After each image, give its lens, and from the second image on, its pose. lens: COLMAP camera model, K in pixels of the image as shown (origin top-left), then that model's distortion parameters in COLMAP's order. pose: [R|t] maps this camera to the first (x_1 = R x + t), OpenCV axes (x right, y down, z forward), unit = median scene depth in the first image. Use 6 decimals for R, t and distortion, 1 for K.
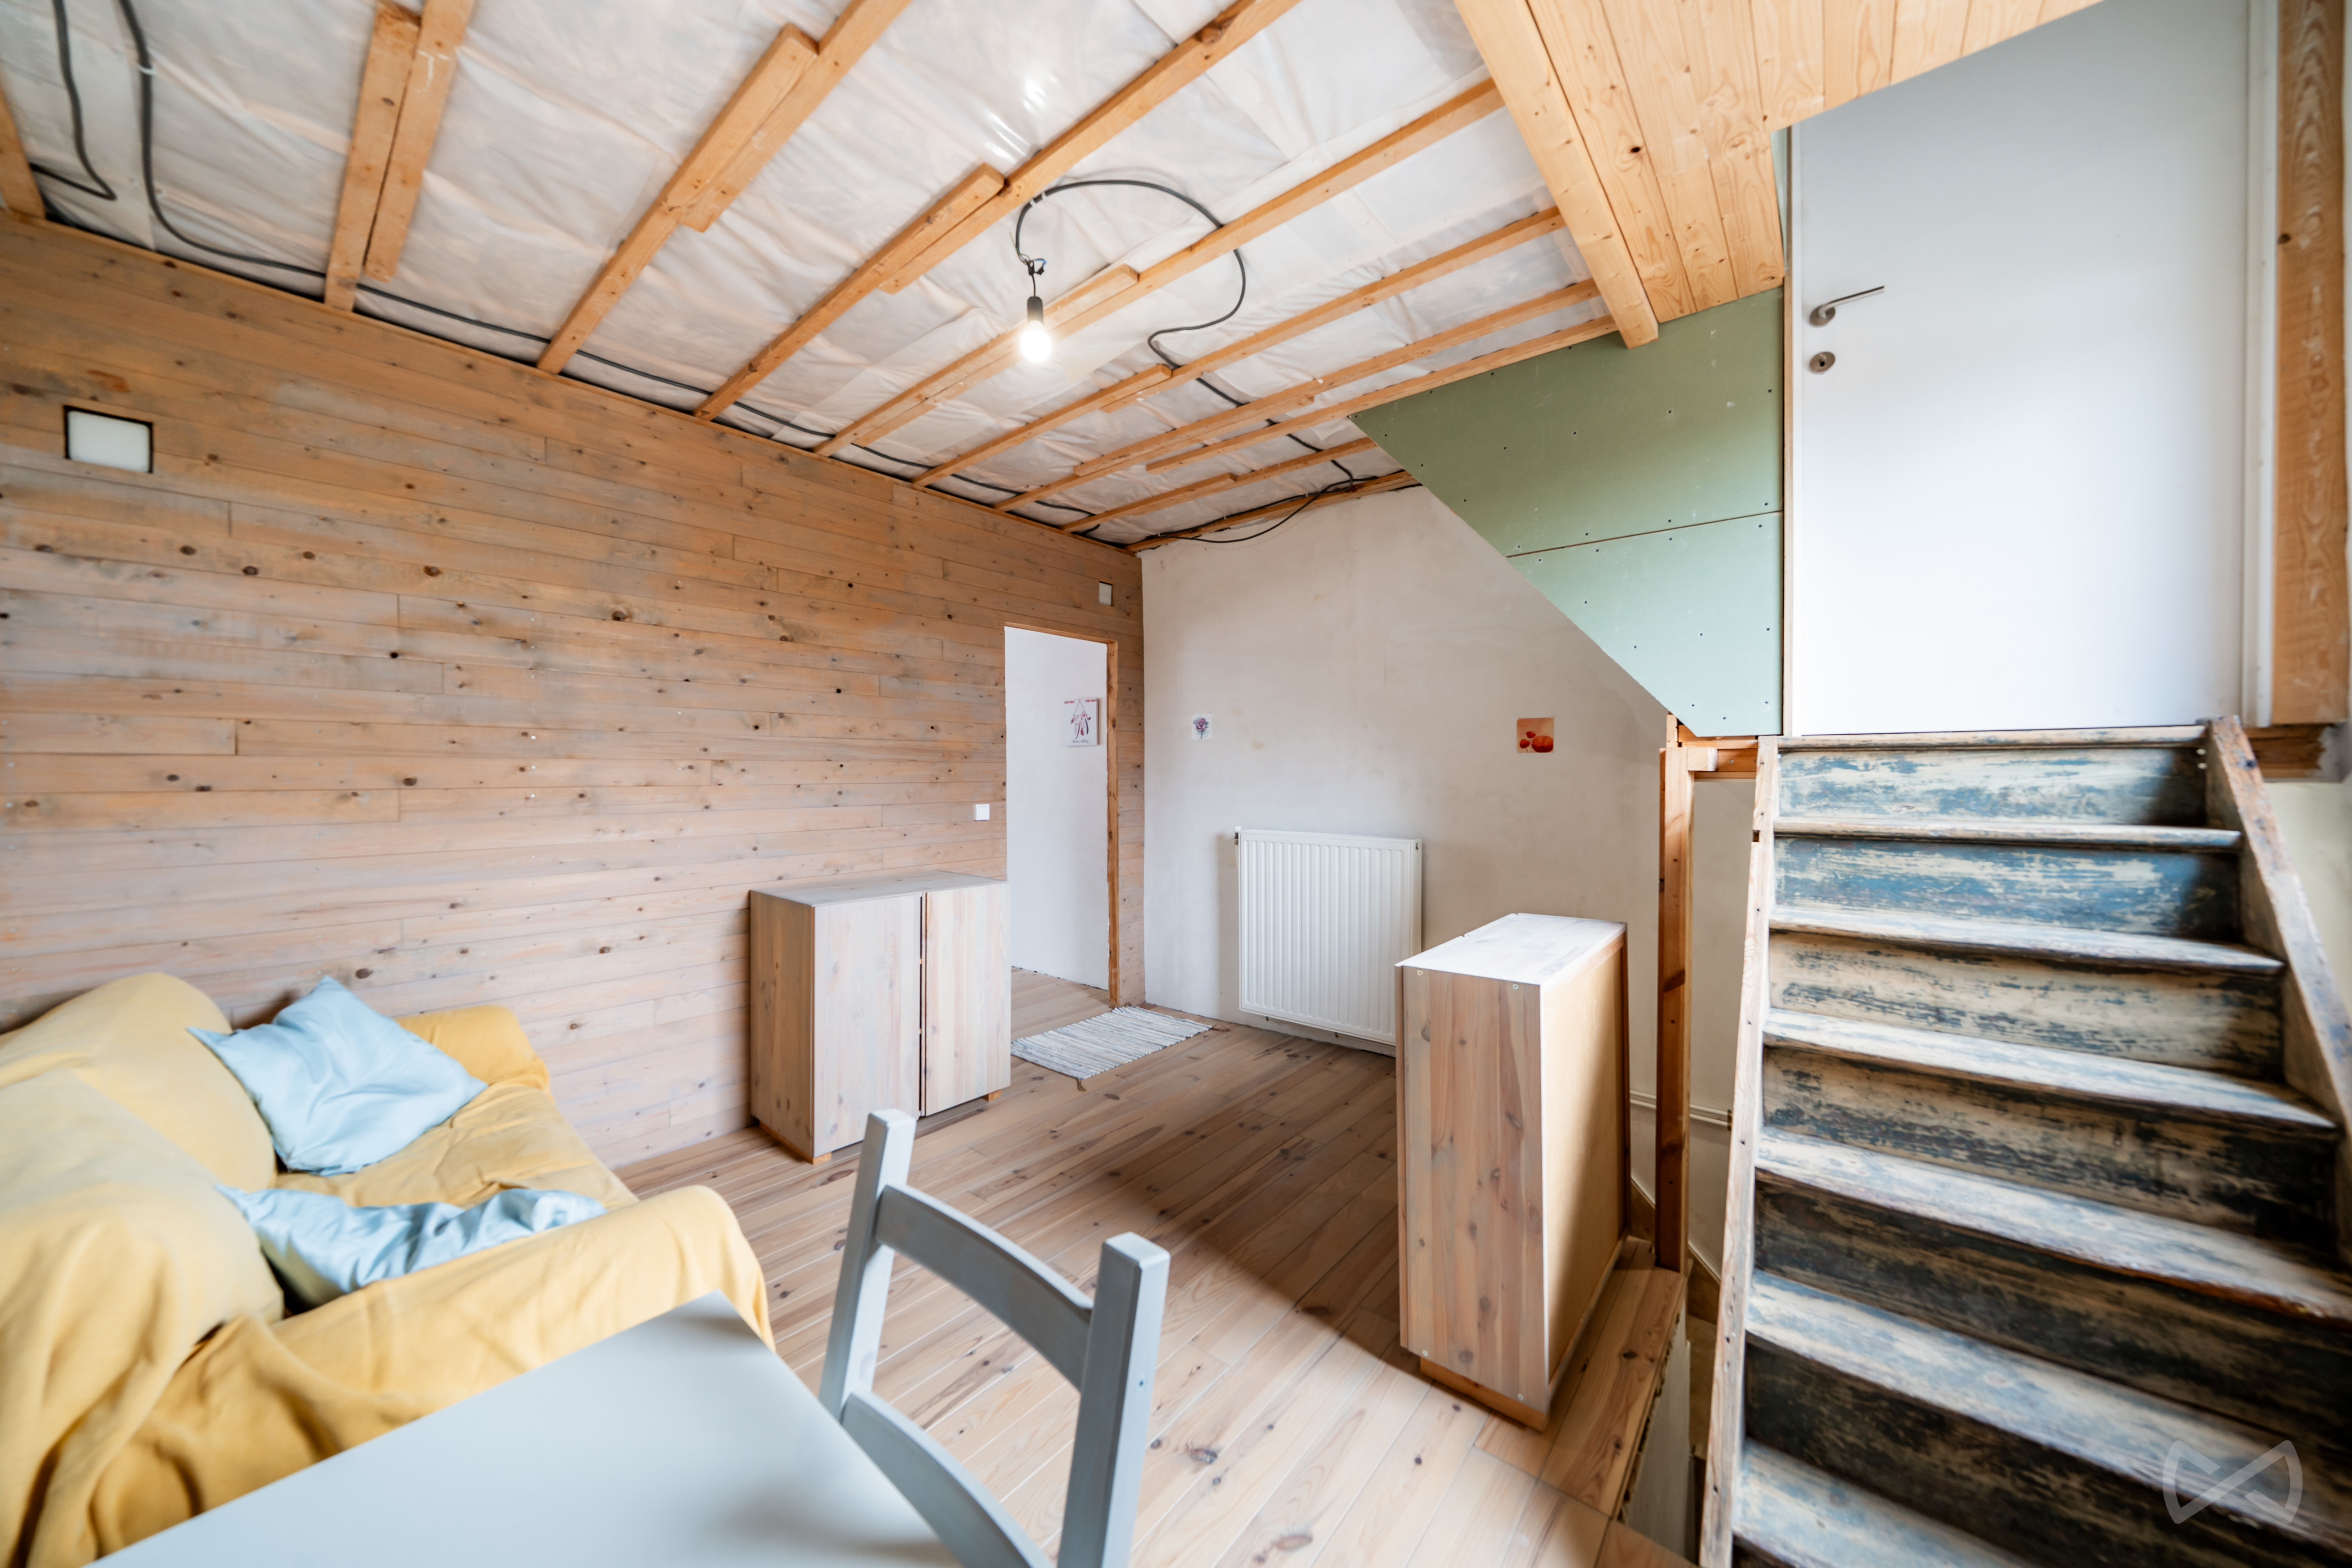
lens RADIAL K [[802.4, 0, 1169.4], [0, 802.4, 784.1], [0, 0, 1]] dist [-0.005779, 0.000215]
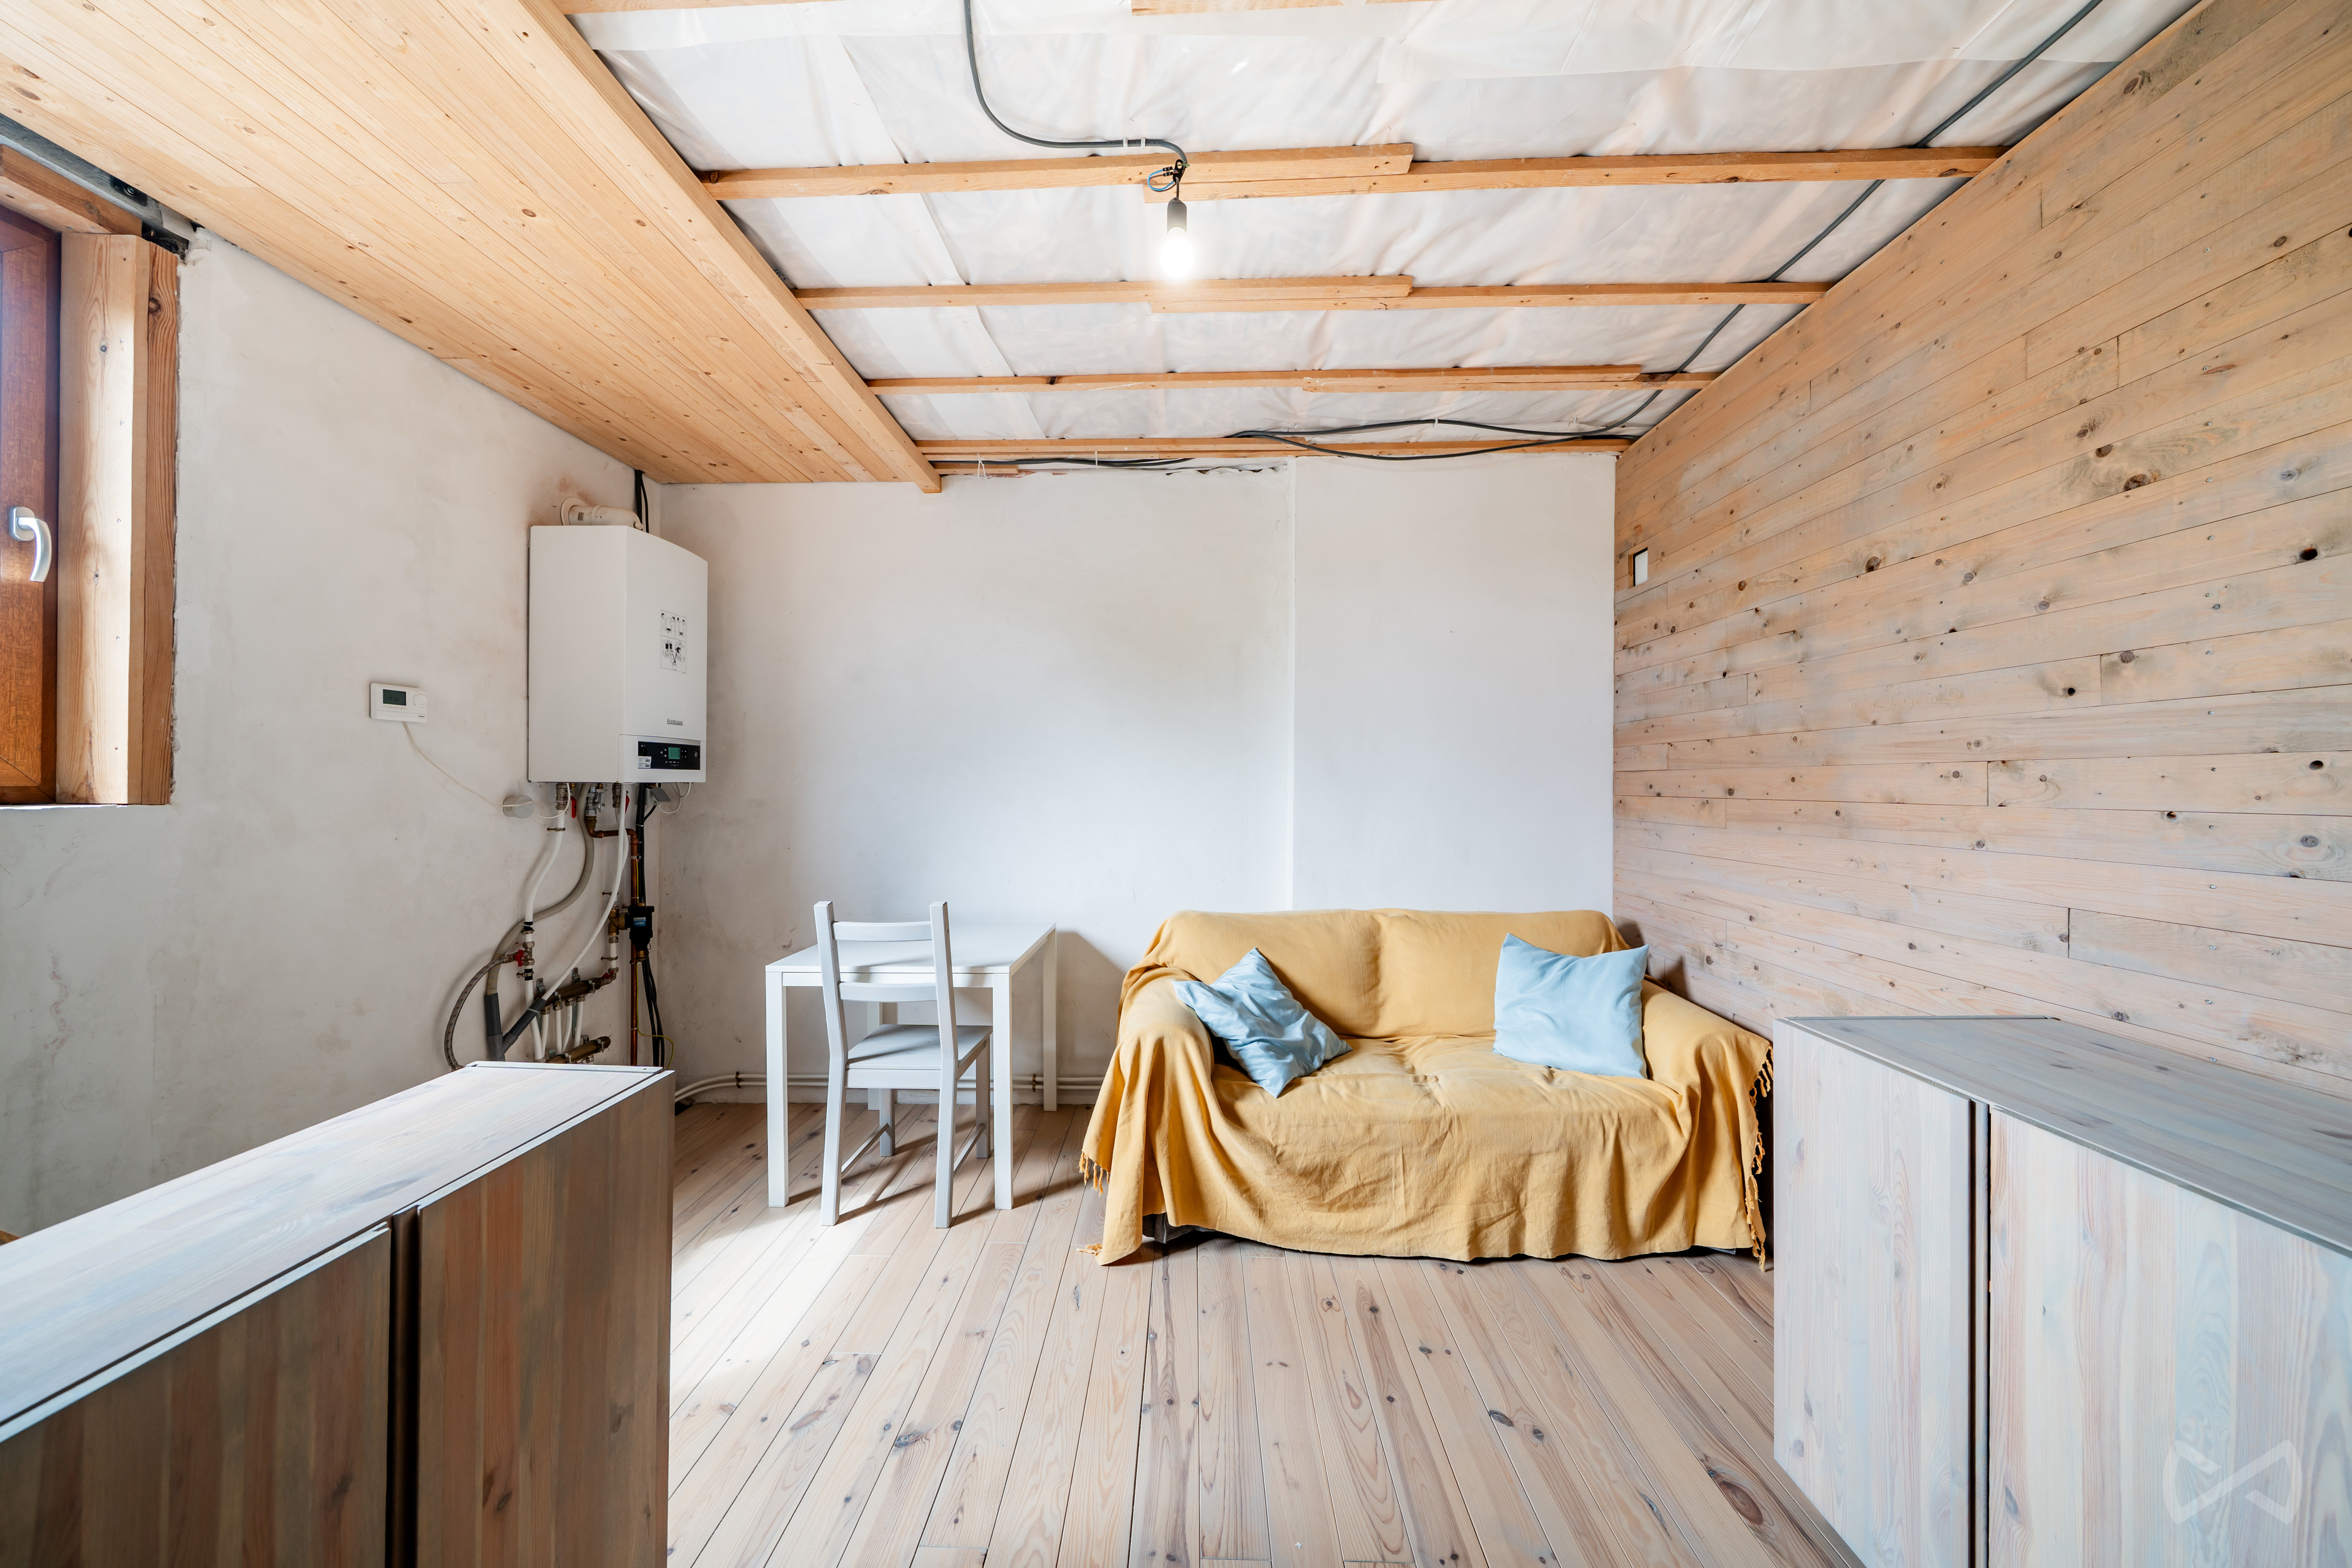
lens RADIAL K [[802.4, 0, 1169.4], [0, 802.4, 784.1], [0, 0, 1]] dist [-0.005779, 0.000215]
pose [[-0.783914, -0.001307, -0.620868, 0.281900], [-0.012437, 0.999830, 0.013598, -0.017778], [0.620745, 0.018382, -0.783797, 1.343720]]
